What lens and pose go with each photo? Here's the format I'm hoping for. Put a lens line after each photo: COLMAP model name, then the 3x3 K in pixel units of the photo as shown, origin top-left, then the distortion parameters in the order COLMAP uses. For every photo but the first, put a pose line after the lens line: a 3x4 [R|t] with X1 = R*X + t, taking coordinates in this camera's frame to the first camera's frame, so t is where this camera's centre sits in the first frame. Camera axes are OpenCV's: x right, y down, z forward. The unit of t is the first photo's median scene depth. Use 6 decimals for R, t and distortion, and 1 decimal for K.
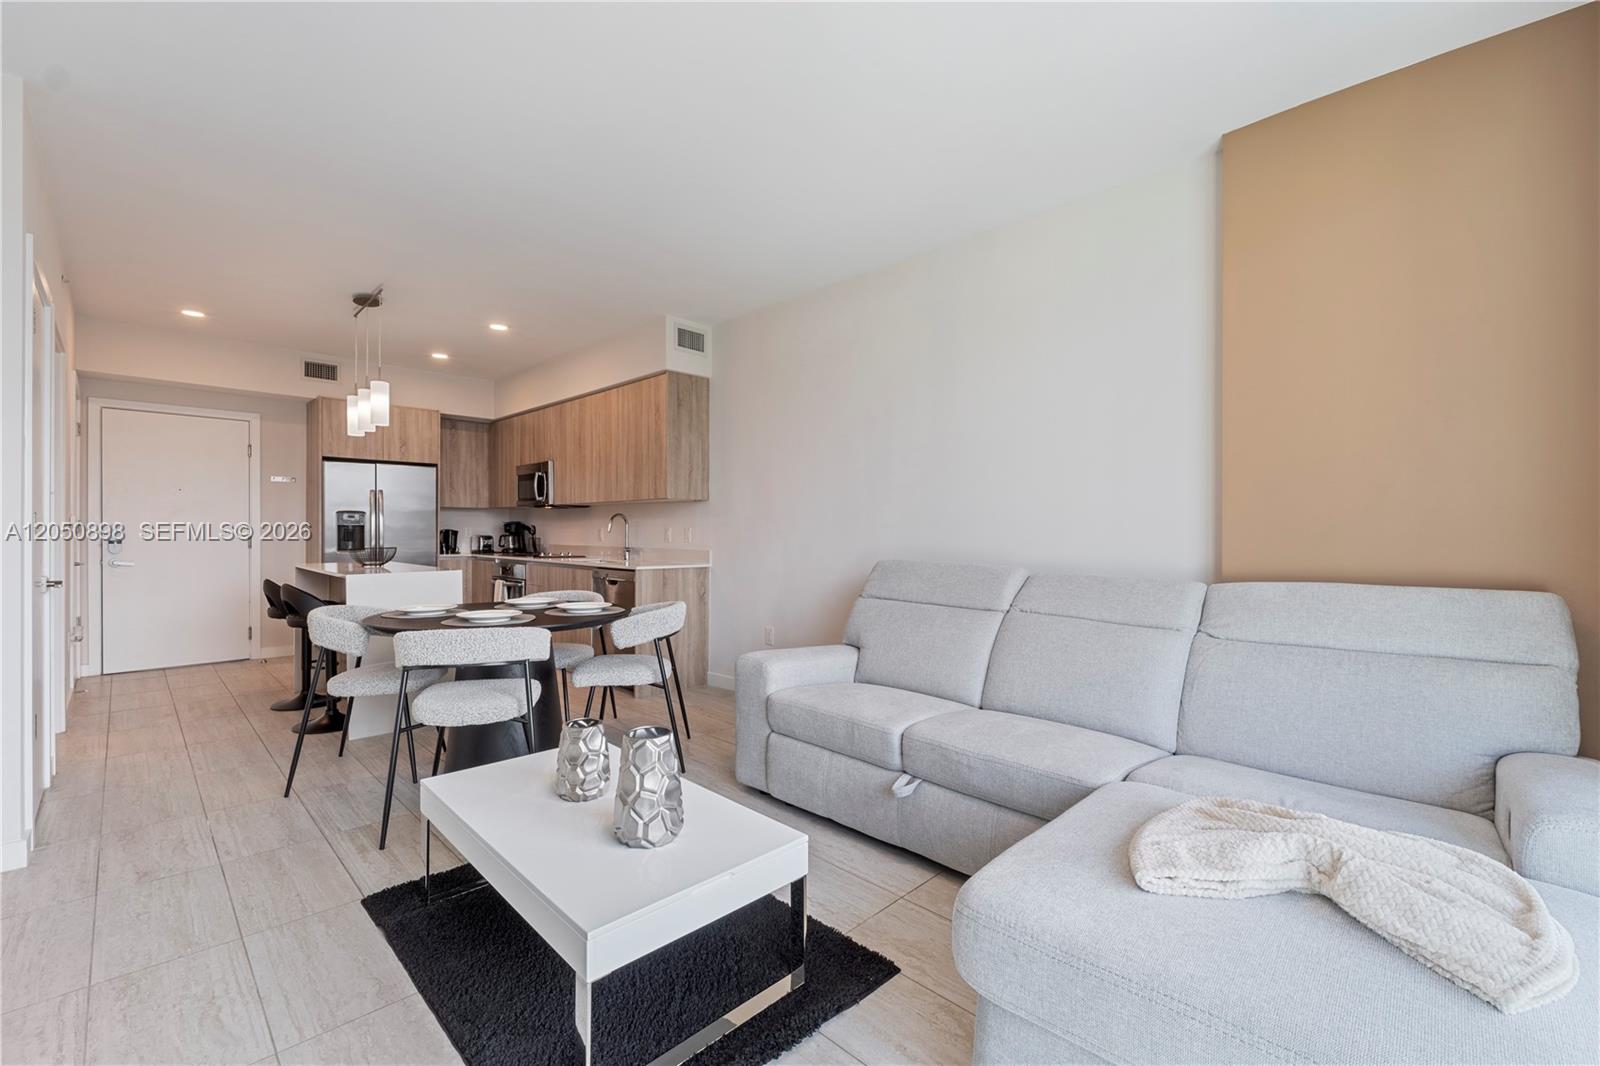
lens RADIAL K [[678.2, 0, 806.9], [0, 678.2, 535.2], [0, 0, 1]] dist [-0.008017, 0.000466]
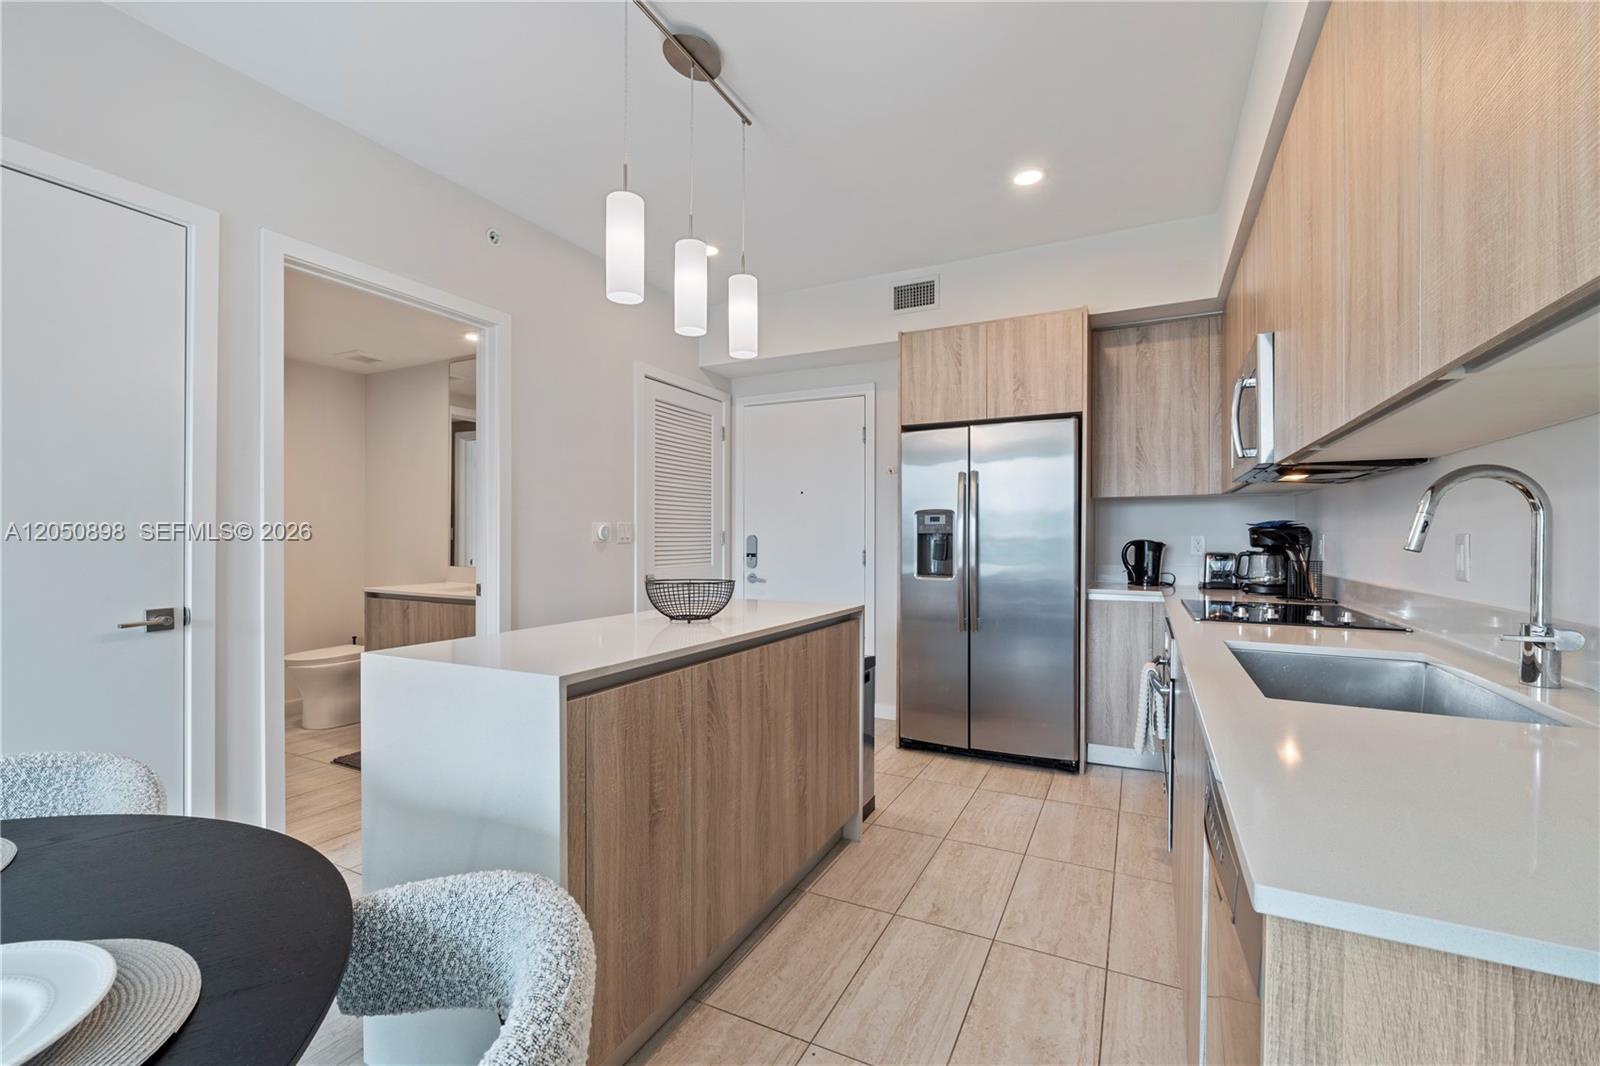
lens RADIAL K [[678.2, 0, 803.1], [0, 678.2, 542.1], [0, 0, 1]] dist [-0.008017, 0.000466]
pose [[0.303335, 0.000302, -0.952884, -0.132116], [-0.004494, 0.999989, -0.001114, -0.005713], [0.952873, 0.004620, 0.303333, 0.693610]]
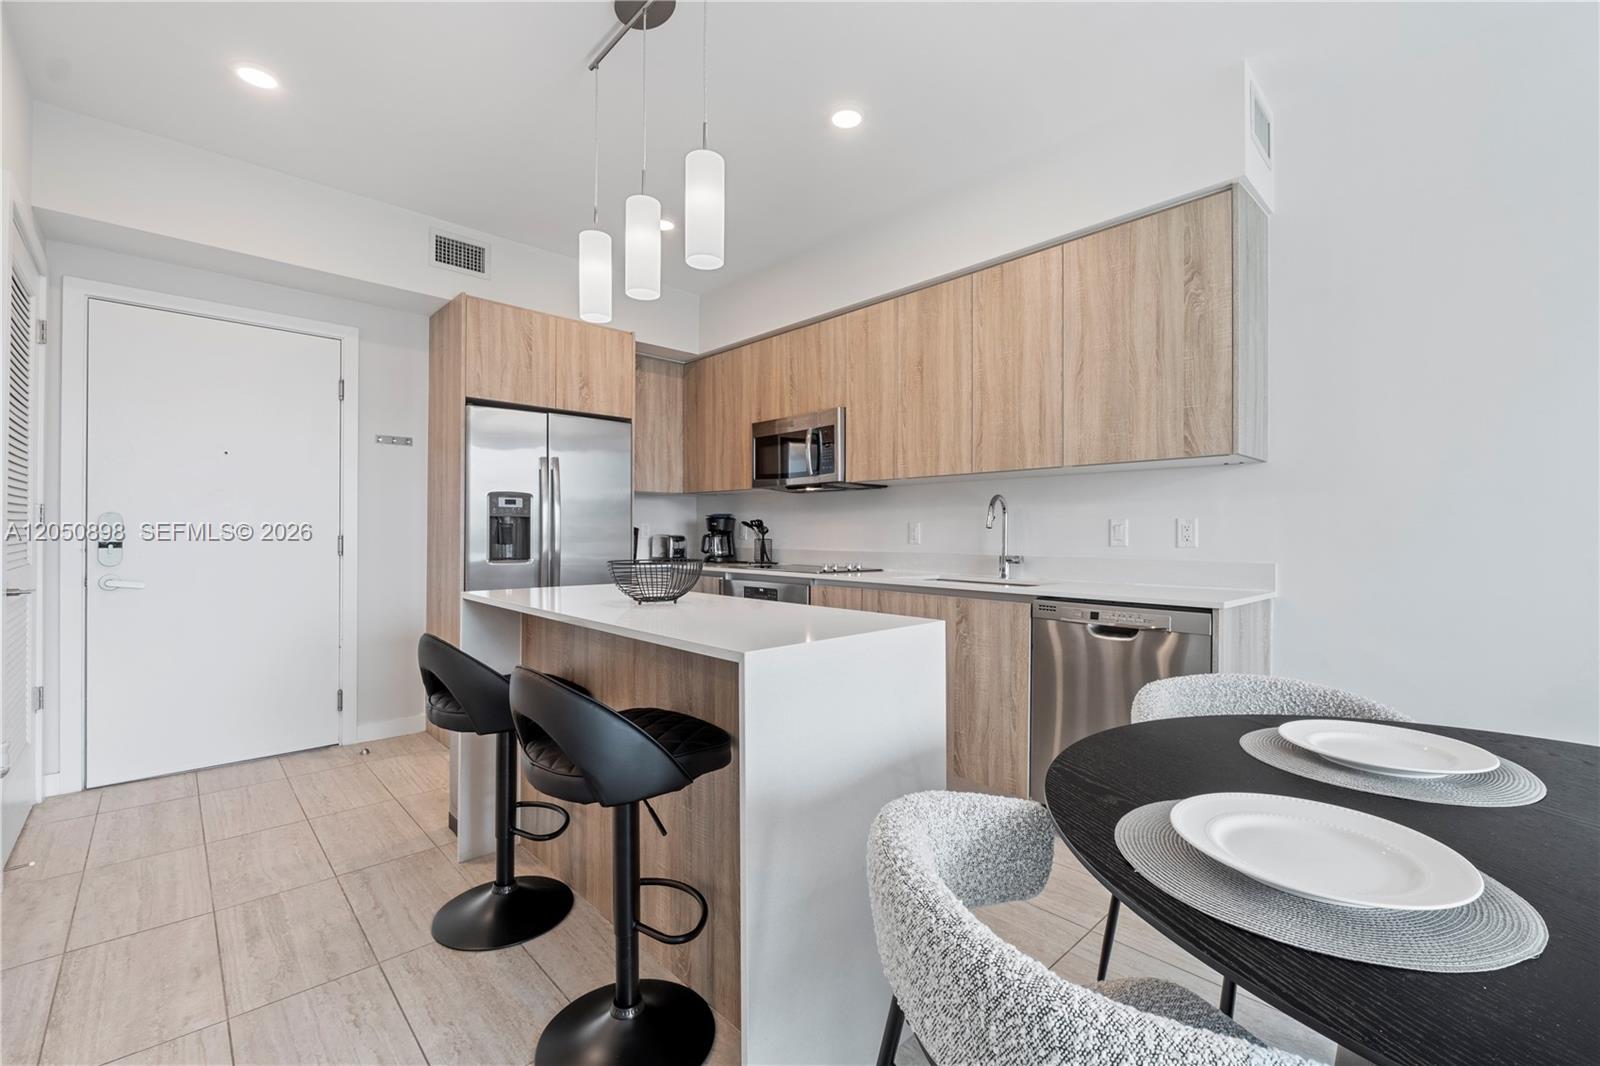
lens RADIAL K [[678.2, 0, 806.0], [0, 678.2, 532.3], [0, 0, 1]] dist [-0.008017, 0.000466]
pose [[0.999441, 0.000468, -0.033424, -0.393274], [-0.000705, 0.999975, -0.007083, 0.002784], [0.033420, 0.007103, 0.999416, 0.417361]]
